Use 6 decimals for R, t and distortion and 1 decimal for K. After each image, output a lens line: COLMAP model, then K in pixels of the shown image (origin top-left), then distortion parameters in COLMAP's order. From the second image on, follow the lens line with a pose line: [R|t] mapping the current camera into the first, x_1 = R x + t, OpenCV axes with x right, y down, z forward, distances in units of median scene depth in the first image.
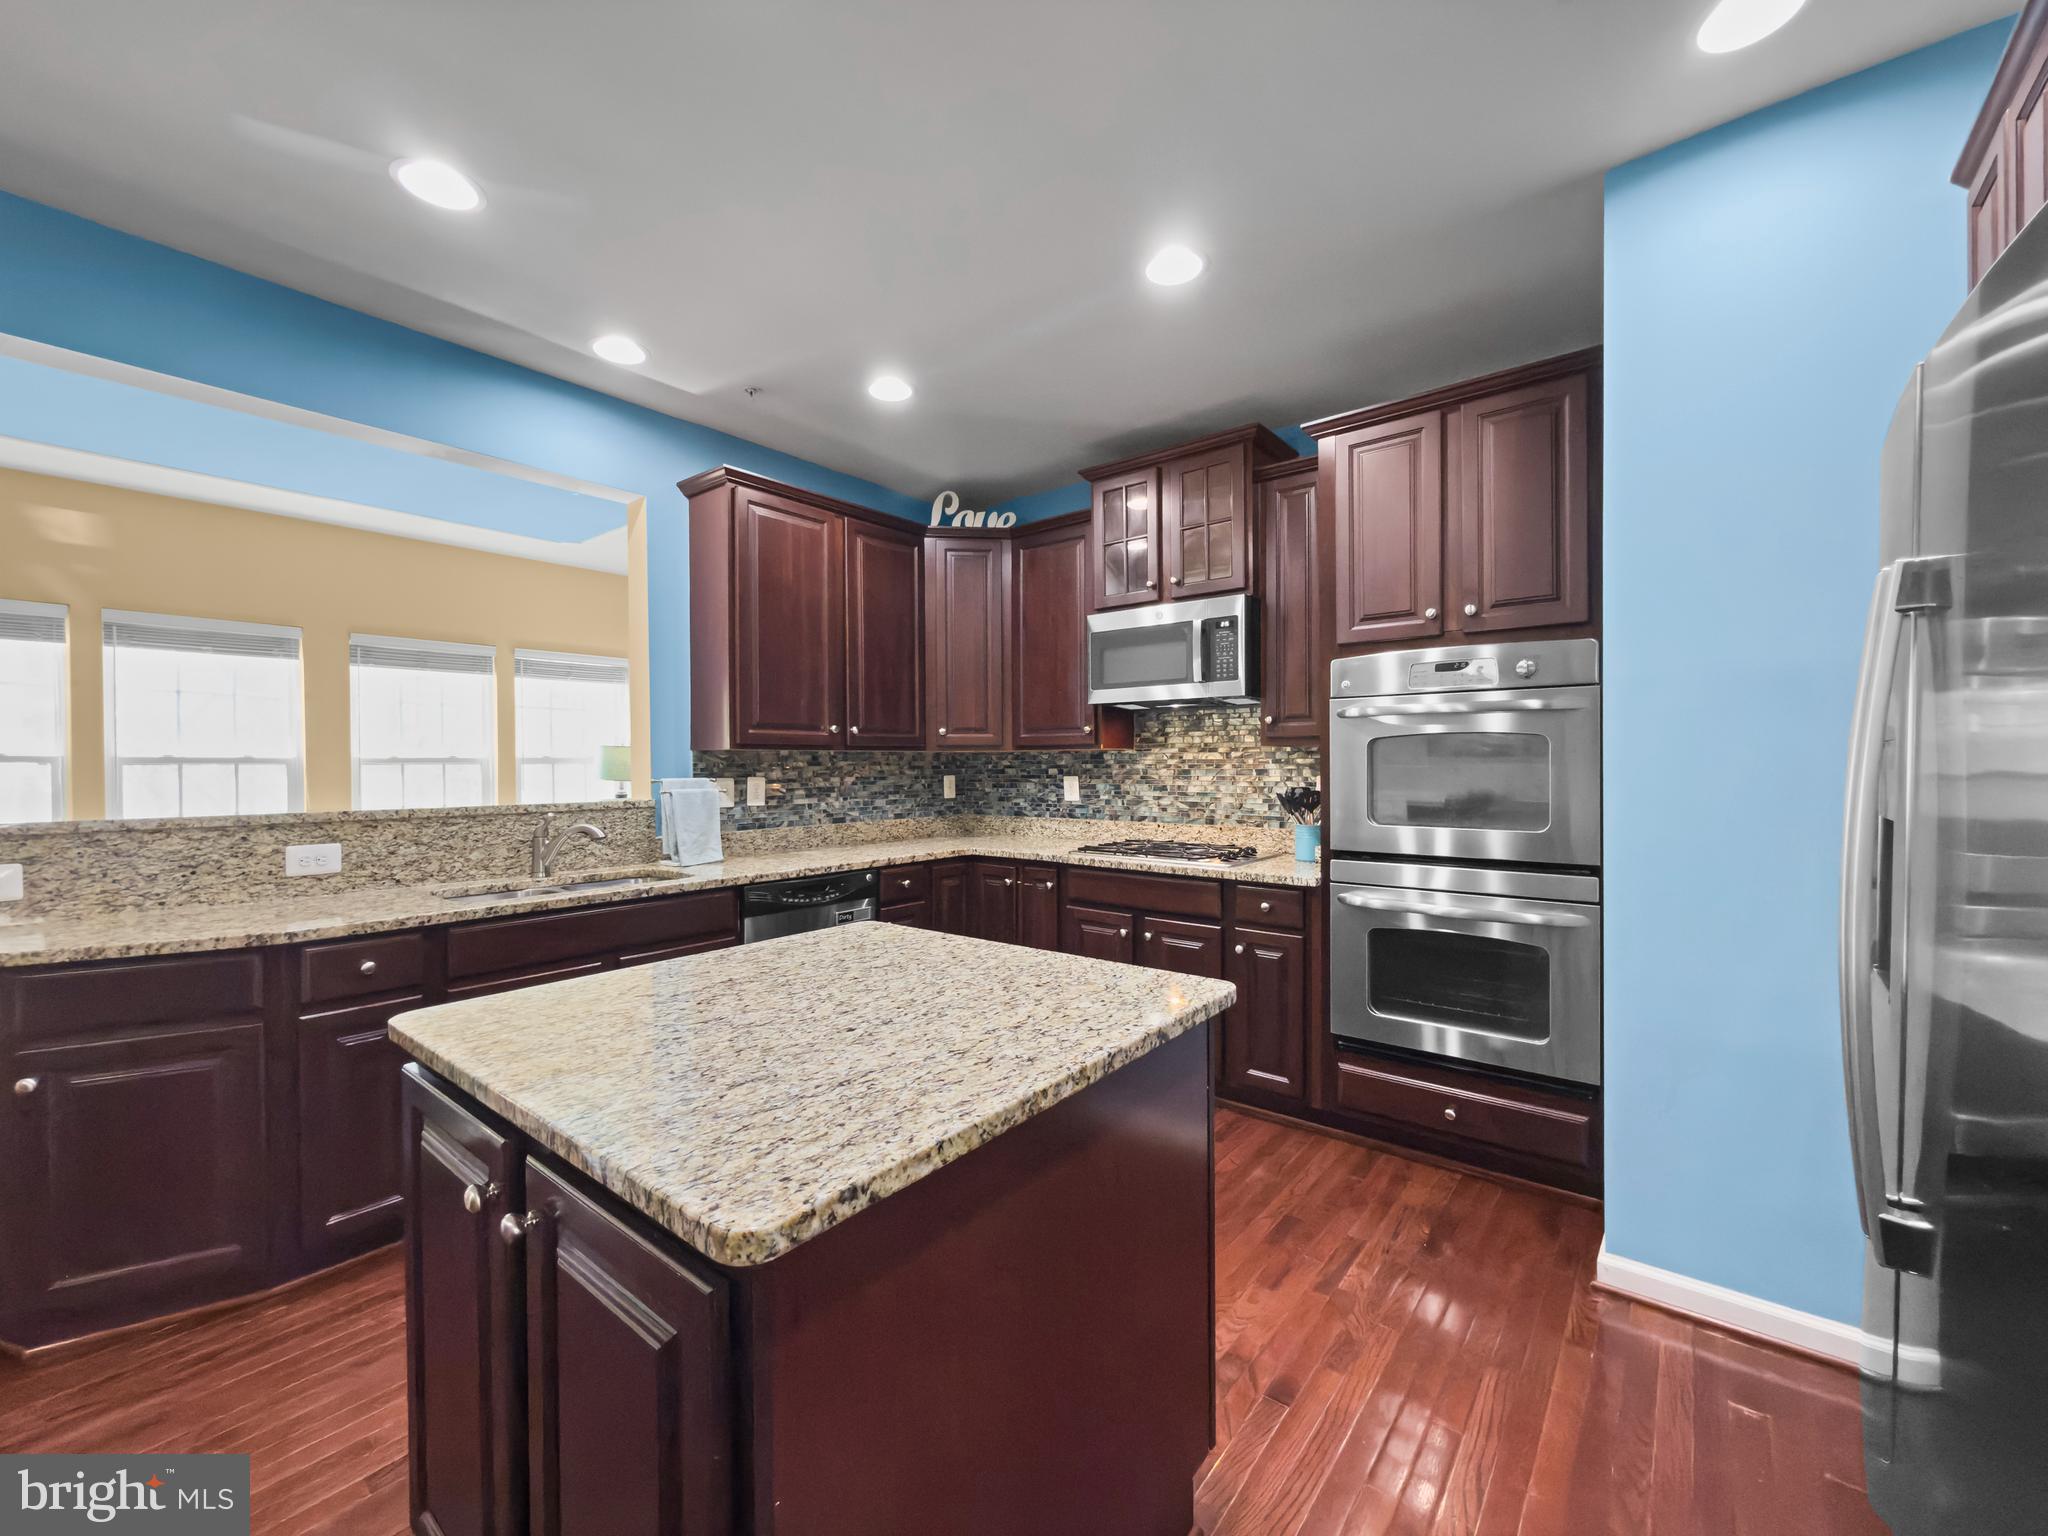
lens RADIAL K [[816.7, 0, 1021.2], [0, 816.7, 770.5], [0, 0, 1]] dist [0.000216, -0.000051]
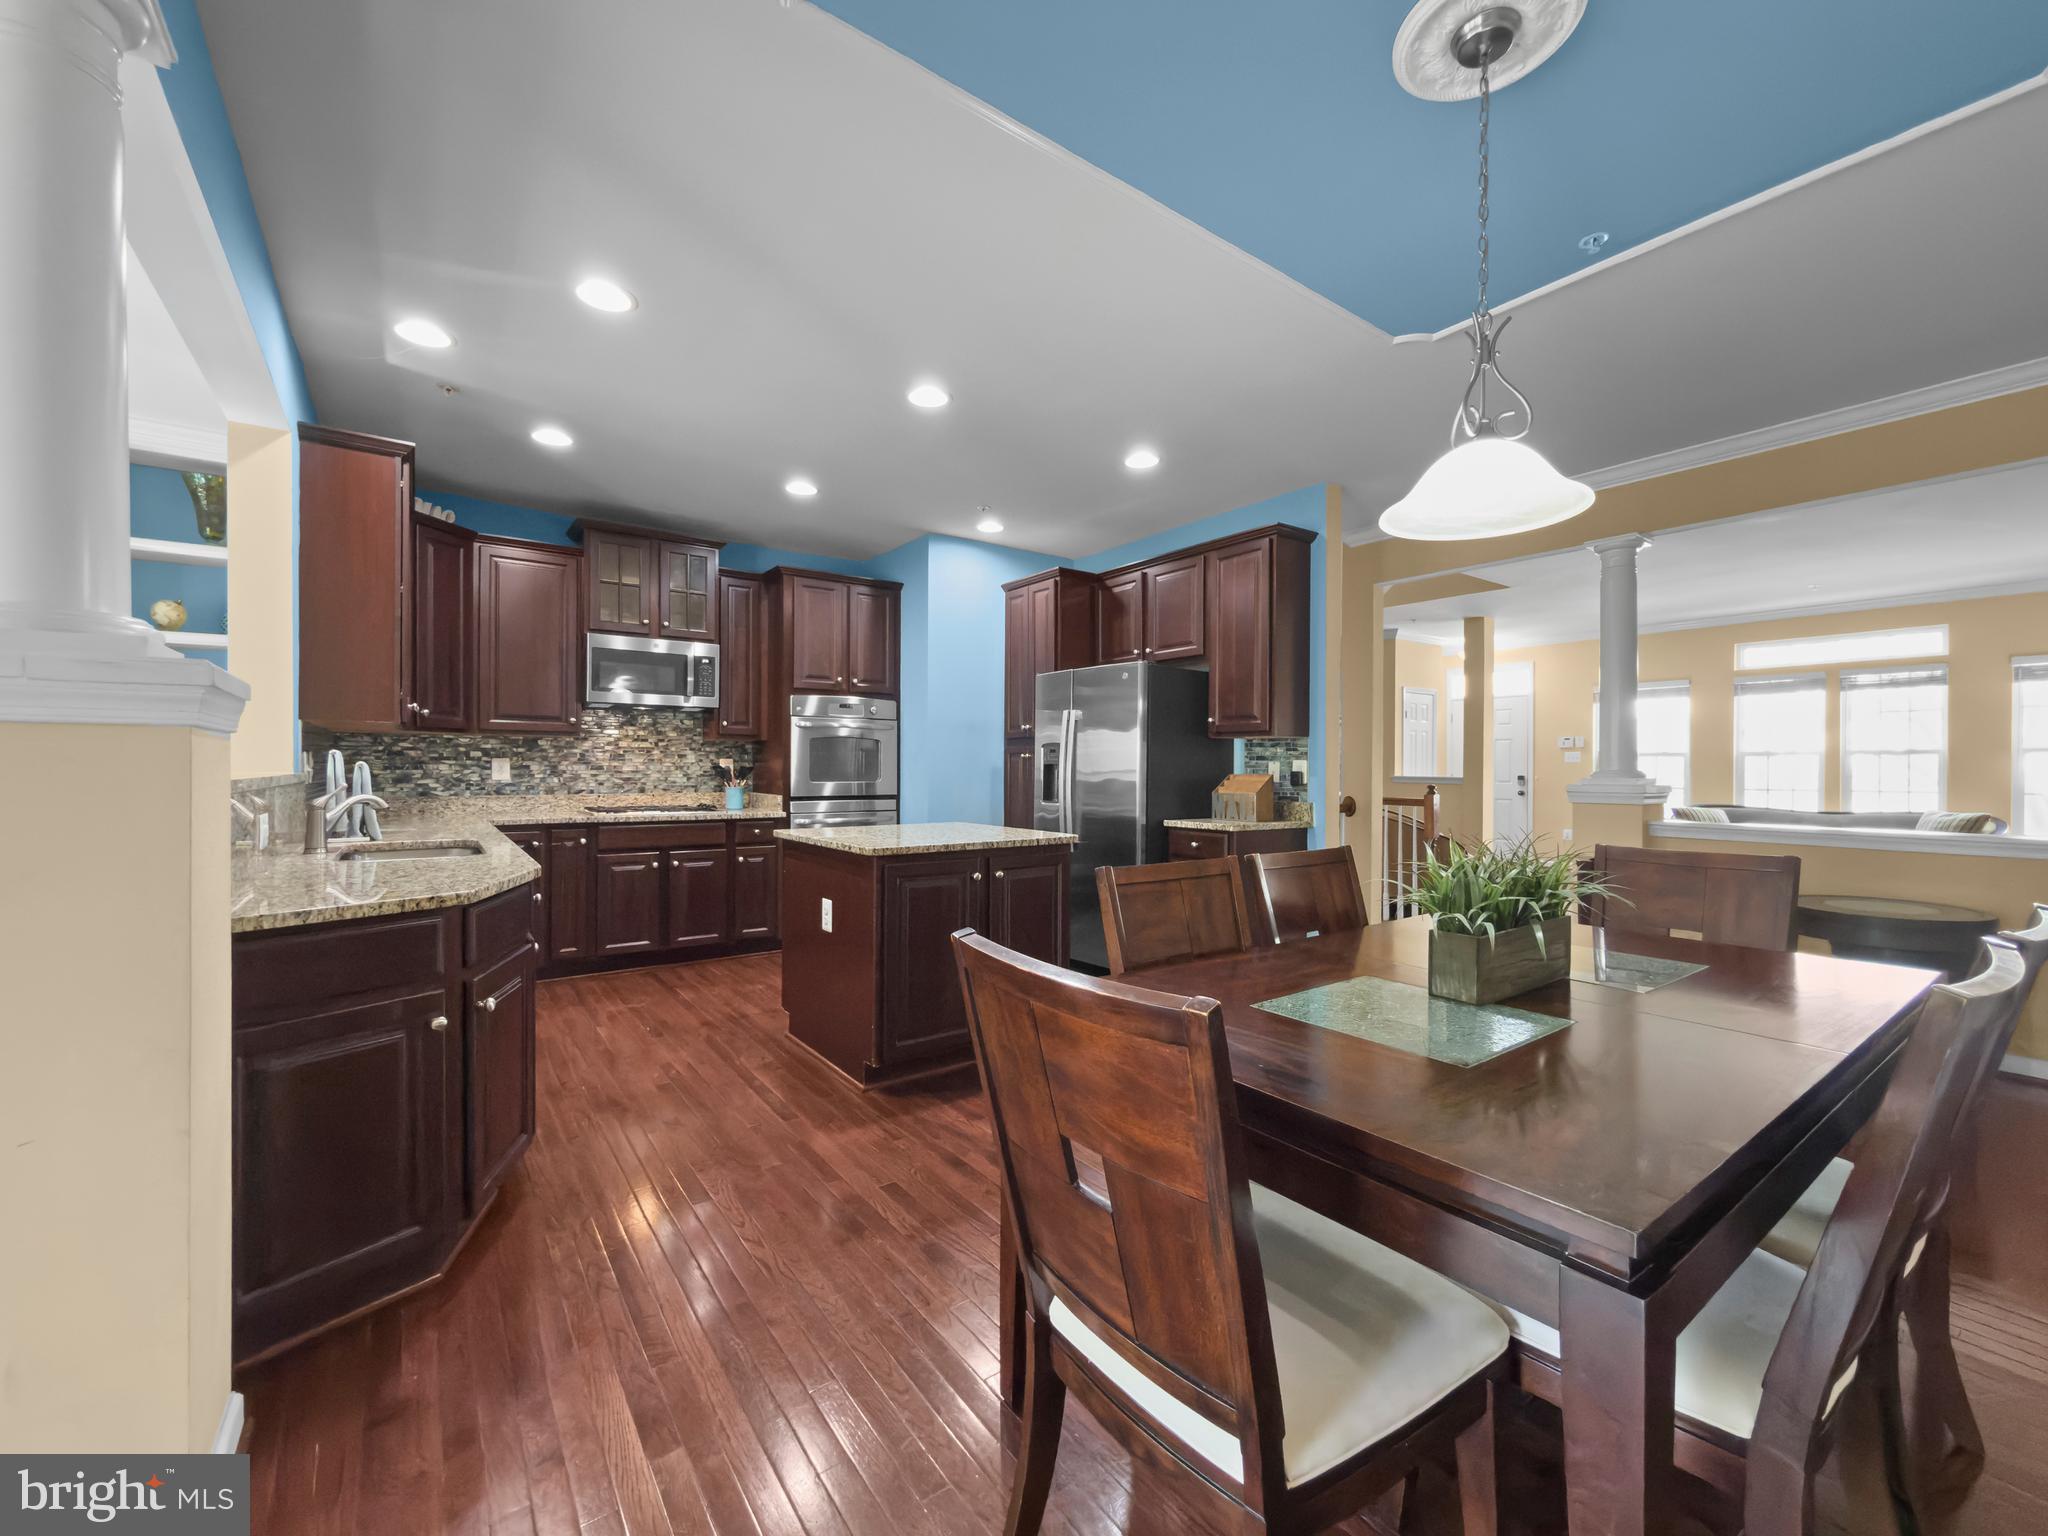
lens RADIAL K [[828.9, 0, 1025.7], [0, 828.9, 773.5], [0, 0, 1]] dist [0.001829, 0.000148]
pose [[0.256130, -0.002396, 0.966639, -1.065820], [0.001265, 0.999997, 0.002144, 0.032665], [-0.966642, 0.000673, 0.256132, -0.007489]]
